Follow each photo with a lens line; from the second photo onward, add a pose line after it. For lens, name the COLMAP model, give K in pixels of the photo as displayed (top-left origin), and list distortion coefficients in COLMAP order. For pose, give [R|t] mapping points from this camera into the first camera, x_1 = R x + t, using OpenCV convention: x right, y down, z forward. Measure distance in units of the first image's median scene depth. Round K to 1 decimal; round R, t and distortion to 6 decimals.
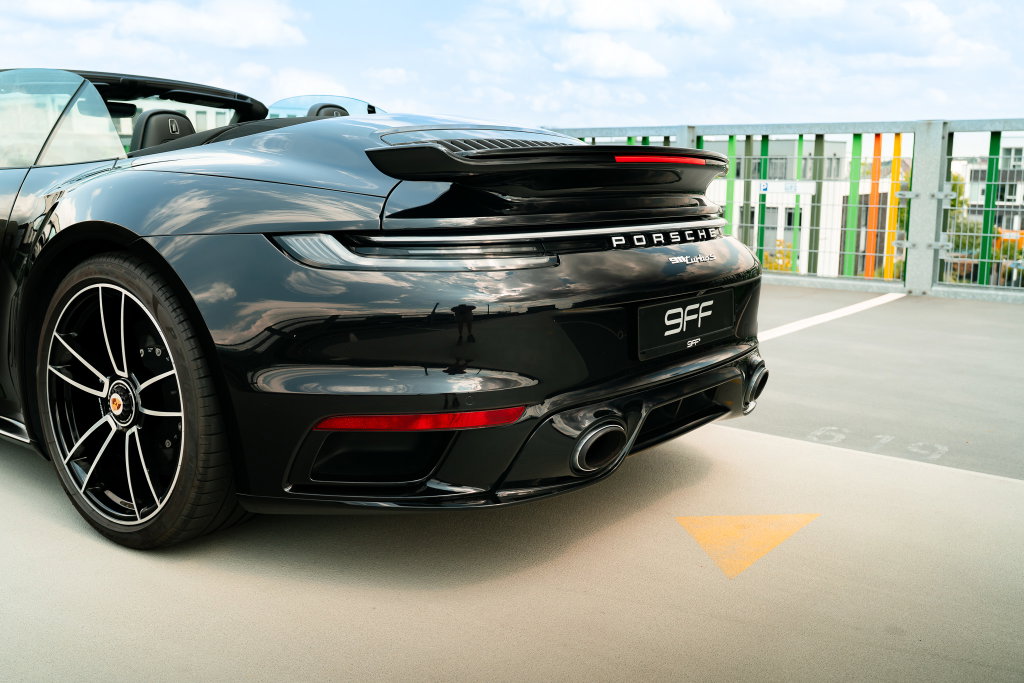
lens RADIAL K [[984.8, 0, 512.0], [0, 984.8, 341.5], [0, 0, 1]] dist [0.013920, 0.000224]
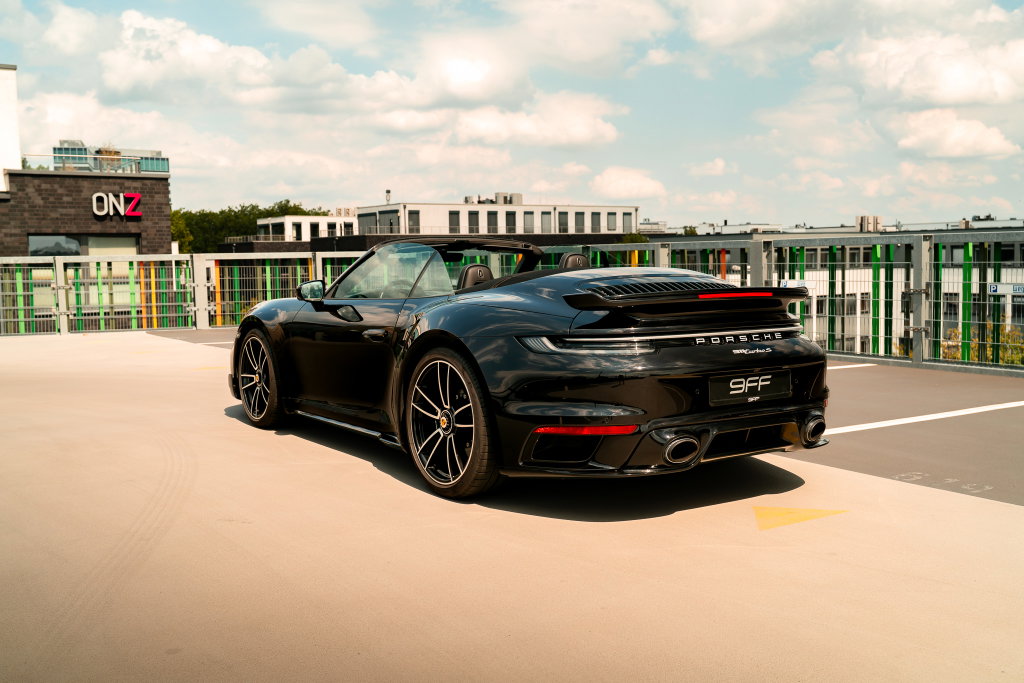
lens RADIAL K [[984.8, 0, 512.0], [0, 984.8, 341.5], [0, 0, 1]] dist [0.013920, 0.000224]
pose [[0.949743, 0.005790, -0.312977, 0.335854], [-0.034513, 0.995670, -0.086312, 0.067233], [0.311123, 0.092776, 0.945831, -0.814093]]
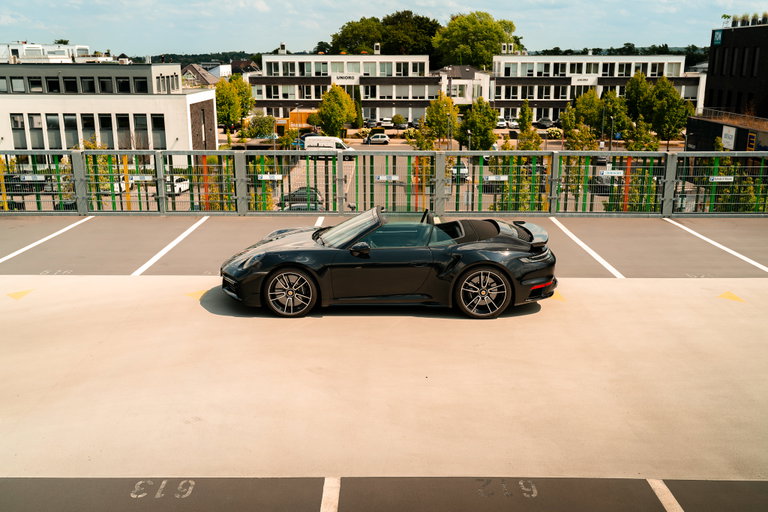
lens RADIAL K [[738.6, 0, 384.0], [0, 738.6, 256.0], [0, 0, 1]] dist [0.013920, 0.000224]
pose [[0.804422, -0.152968, 0.574027, -2.970796], [0.107211, 0.987795, 0.112989, -0.614067], [-0.584304, -0.029349, 0.811004, -1.811131]]
